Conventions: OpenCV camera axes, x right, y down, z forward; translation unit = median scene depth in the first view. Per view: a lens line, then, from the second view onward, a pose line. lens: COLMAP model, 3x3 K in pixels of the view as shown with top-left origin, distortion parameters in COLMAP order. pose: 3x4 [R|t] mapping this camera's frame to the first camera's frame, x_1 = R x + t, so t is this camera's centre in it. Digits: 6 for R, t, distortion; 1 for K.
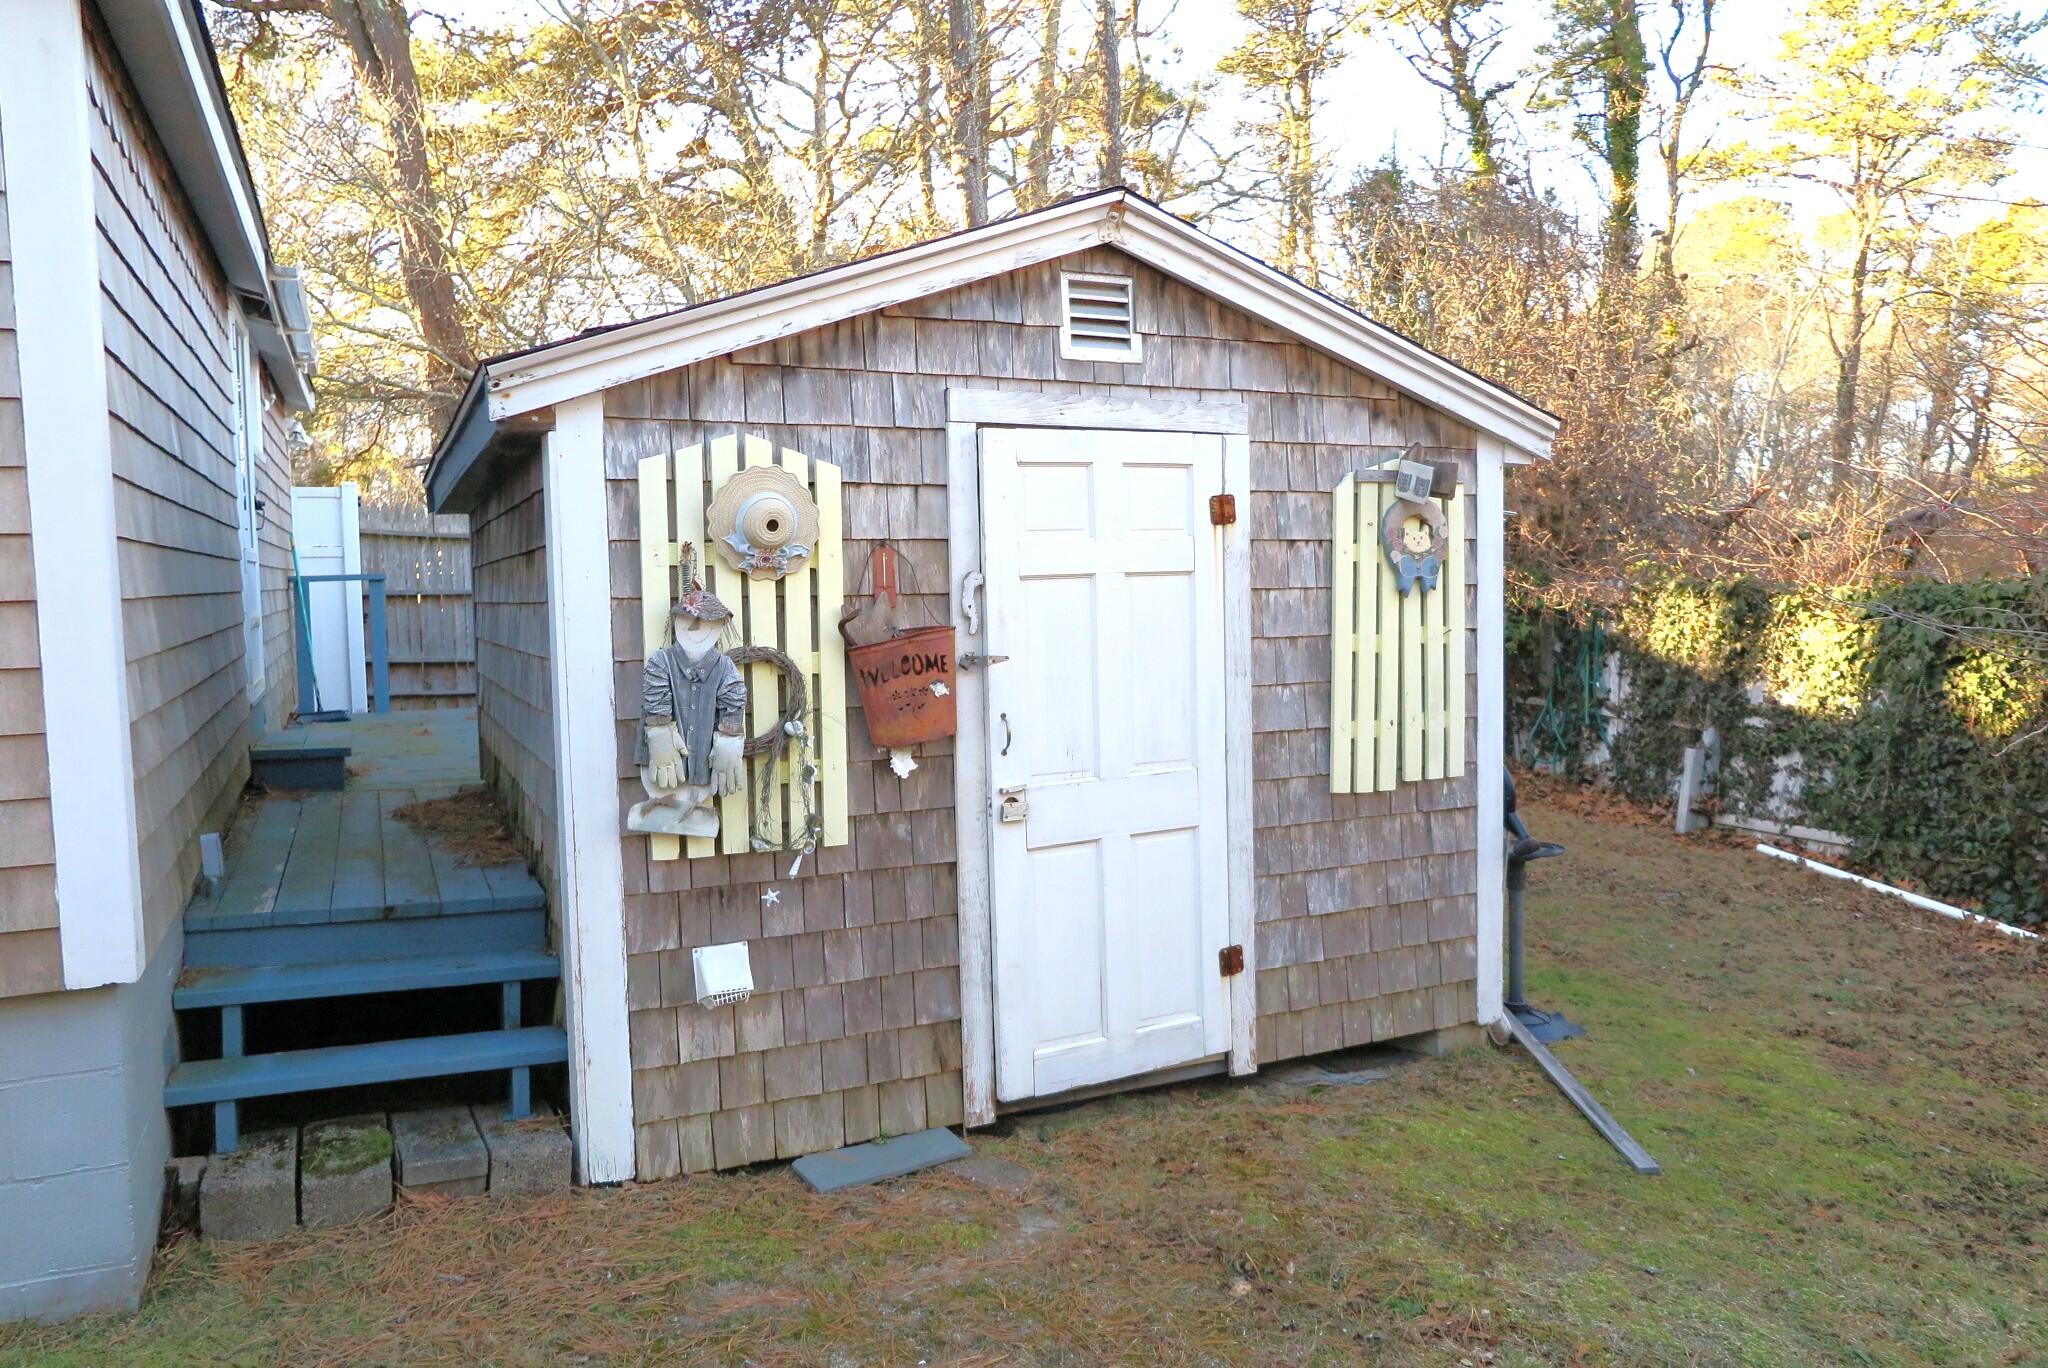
lens RADIAL K [[1413.1, 0, 1024.0], [0, 1413.1, 687.2], [0, 0, 1]] dist [-0.015141, 0.010109]
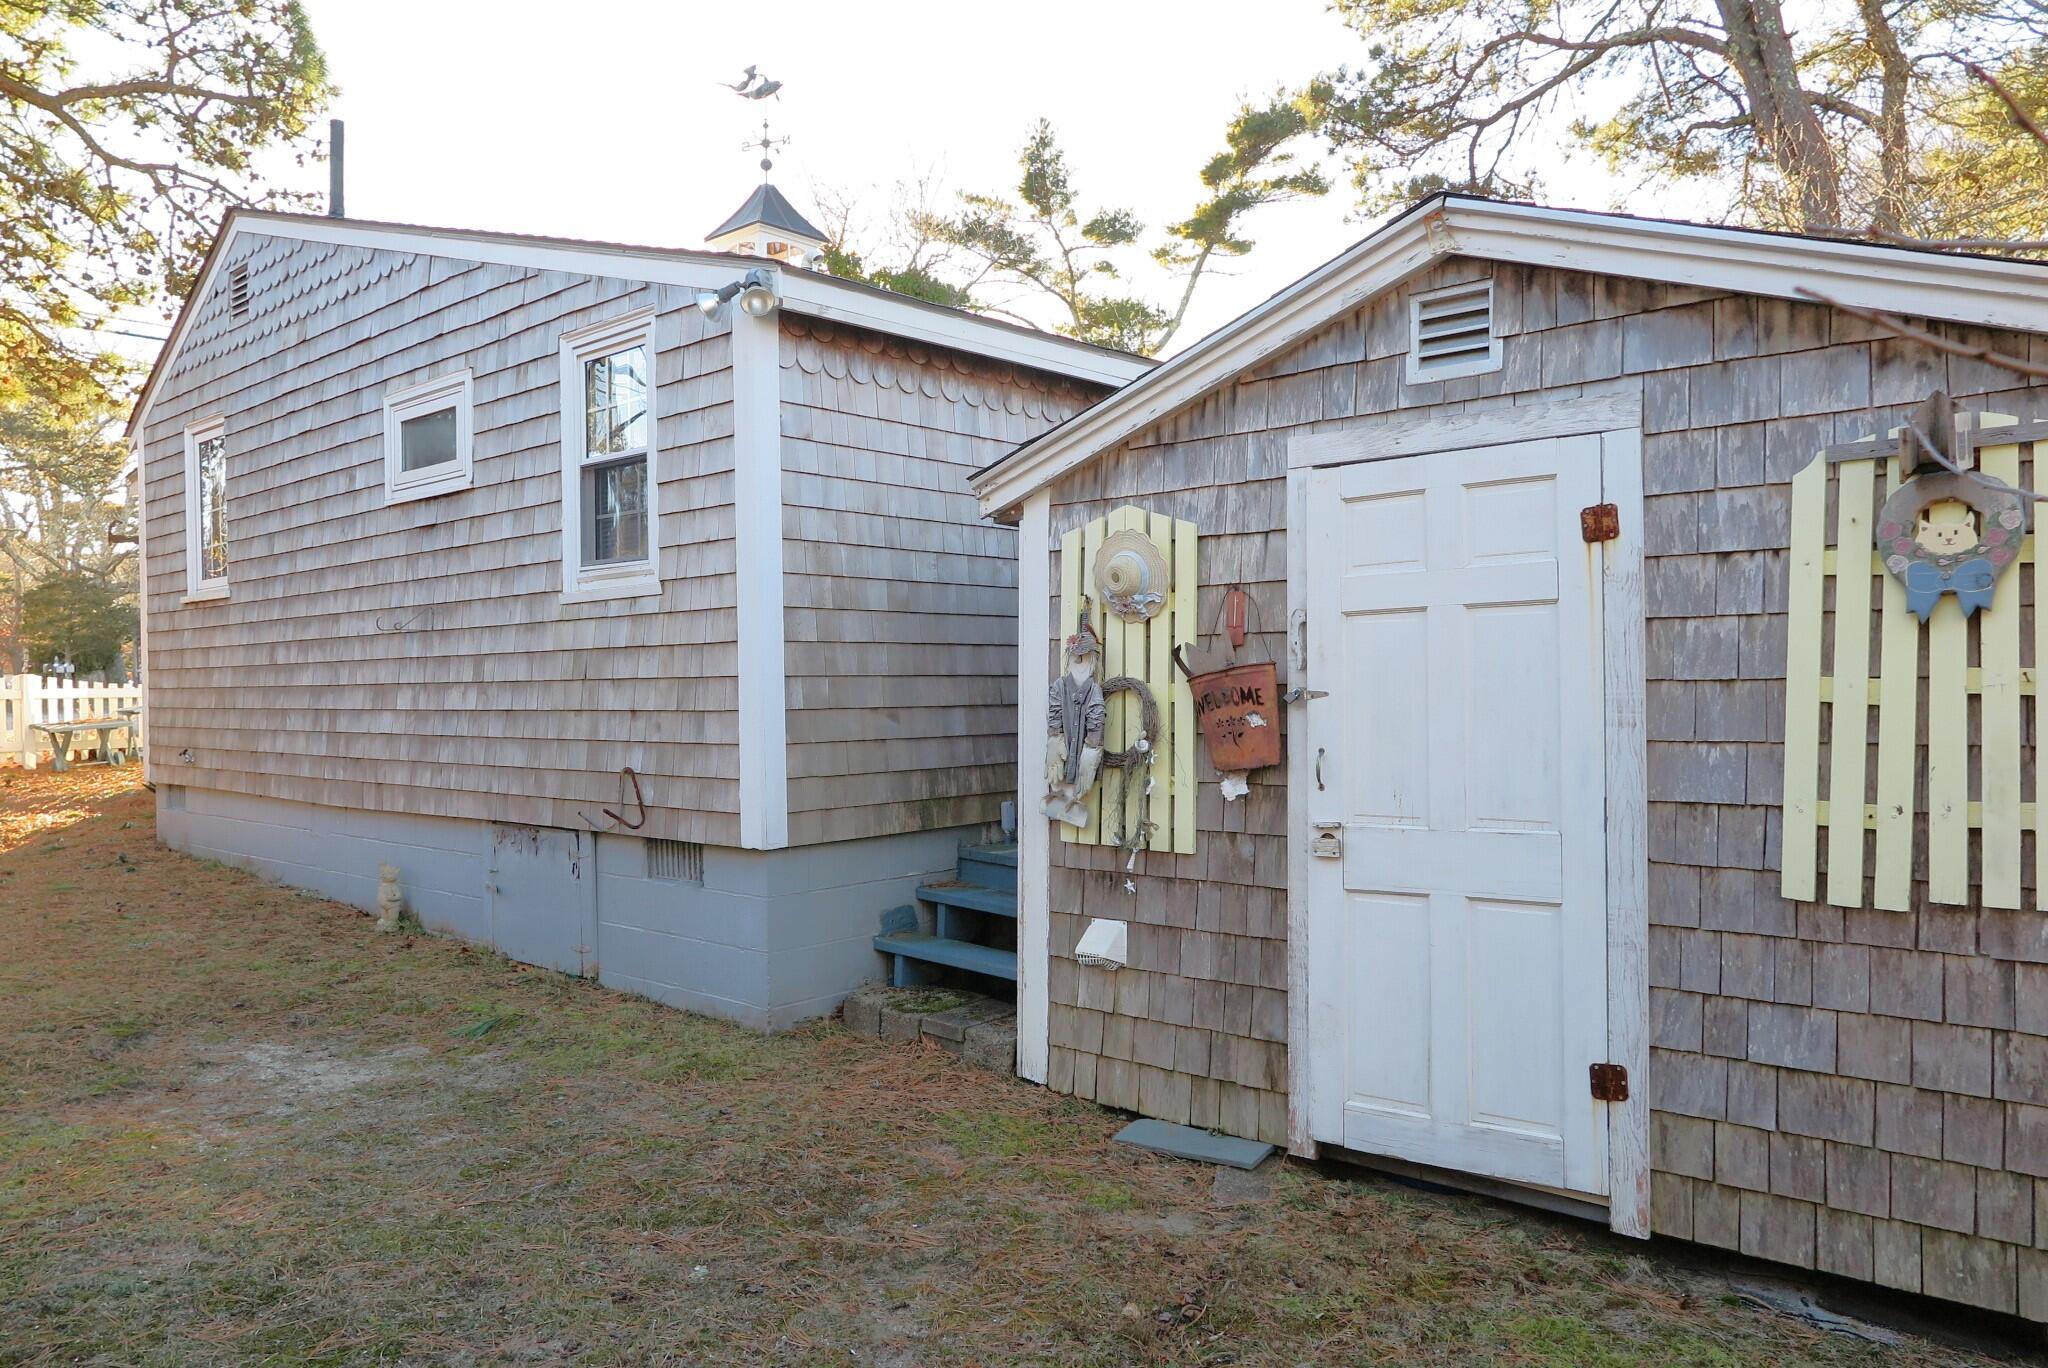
lens RADIAL K [[1413.1, 0, 1021.8], [0, 1413.1, 685.5], [0, 0, 1]] dist [-0.015141, 0.010109]
pose [[0.392612, 0.007840, -0.919671, 0.815558], [-0.066022, 0.997624, -0.019680, 0.007616], [0.917331, 0.068445, 0.392197, 0.398661]]
